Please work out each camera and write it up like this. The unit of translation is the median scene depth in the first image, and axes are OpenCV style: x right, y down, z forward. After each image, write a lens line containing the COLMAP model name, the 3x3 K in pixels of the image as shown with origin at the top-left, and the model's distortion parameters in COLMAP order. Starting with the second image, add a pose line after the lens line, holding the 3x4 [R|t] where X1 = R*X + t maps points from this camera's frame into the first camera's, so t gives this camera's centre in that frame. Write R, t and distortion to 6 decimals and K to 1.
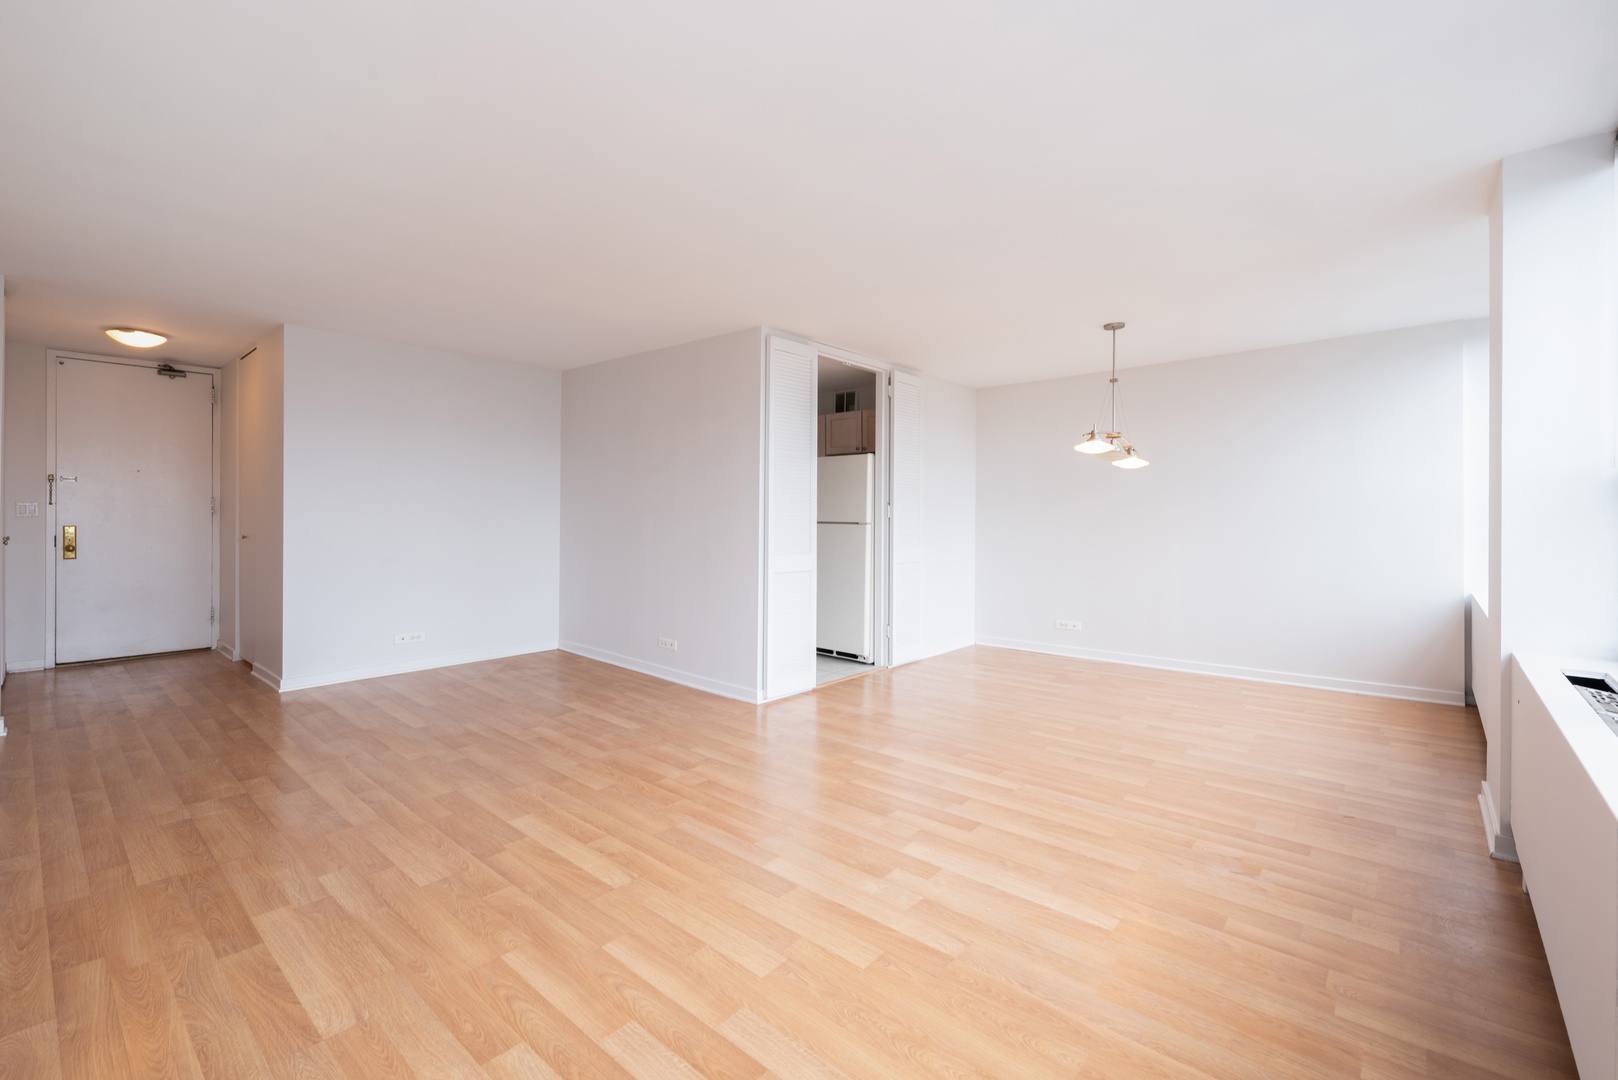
lens RADIAL K [[684.0, 0, 809.1], [0, 684.0, 517.5], [0, 0, 1]] dist [0.001868, -0.006154]
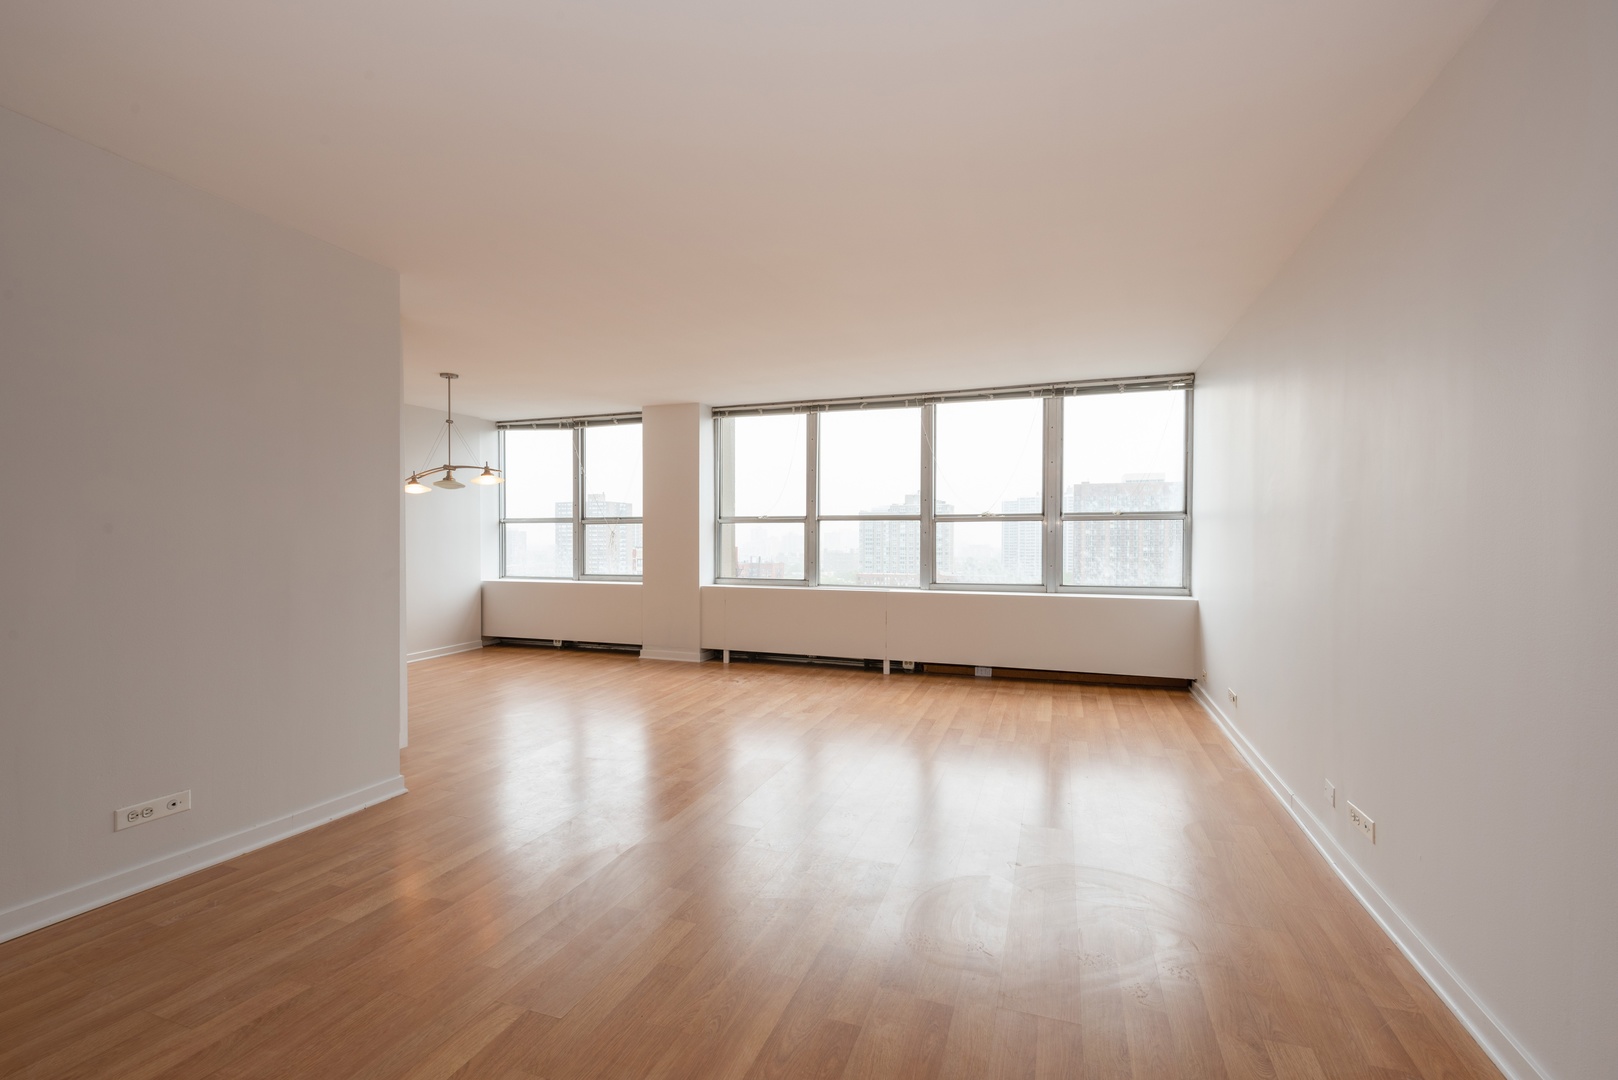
lens RADIAL K [[696.1, 0, 809.0], [0, 696.1, 540.0], [0, 0, 1]] dist [-0.000817, -0.000143]
pose [[-0.365942, -0.004231, 0.930628, -0.913364], [-0.001212, 0.999991, 0.004070, 0.001001], [-0.930637, 0.000362, -0.365944, 0.860458]]
